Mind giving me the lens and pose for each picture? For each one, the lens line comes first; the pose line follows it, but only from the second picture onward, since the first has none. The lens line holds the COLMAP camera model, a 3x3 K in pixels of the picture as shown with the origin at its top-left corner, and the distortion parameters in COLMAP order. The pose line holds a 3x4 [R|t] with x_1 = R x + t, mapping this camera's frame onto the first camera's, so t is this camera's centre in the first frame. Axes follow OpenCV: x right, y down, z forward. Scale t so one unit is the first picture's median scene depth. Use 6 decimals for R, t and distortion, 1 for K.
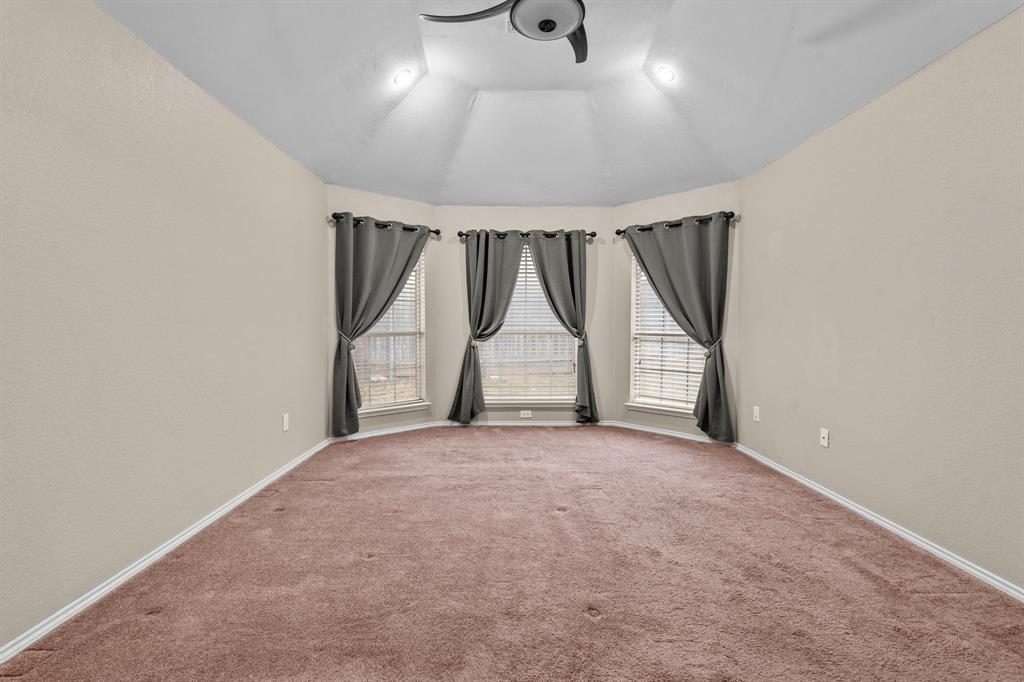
lens RADIAL K [[456.0, 0, 509.4], [0, 456.0, 337.3], [0, 0, 1]] dist [-0.001763, -0.000339]
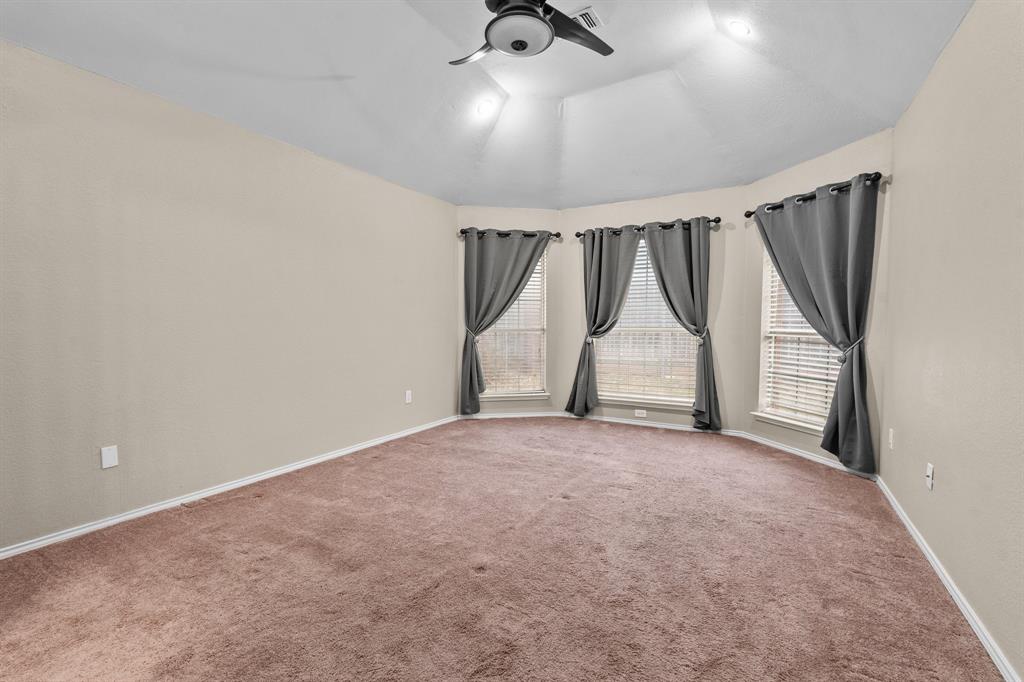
lens RADIAL K [[458.6, 0, 511.2], [0, 458.6, 347.5], [0, 0, 1]] dist [-0.001027, -0.000190]
pose [[0.856057, 0.026295, -0.516213, 0.321255], [-0.011307, 0.999419, 0.032159, -0.000881], [0.516758, -0.021693, 0.855856, 0.021227]]
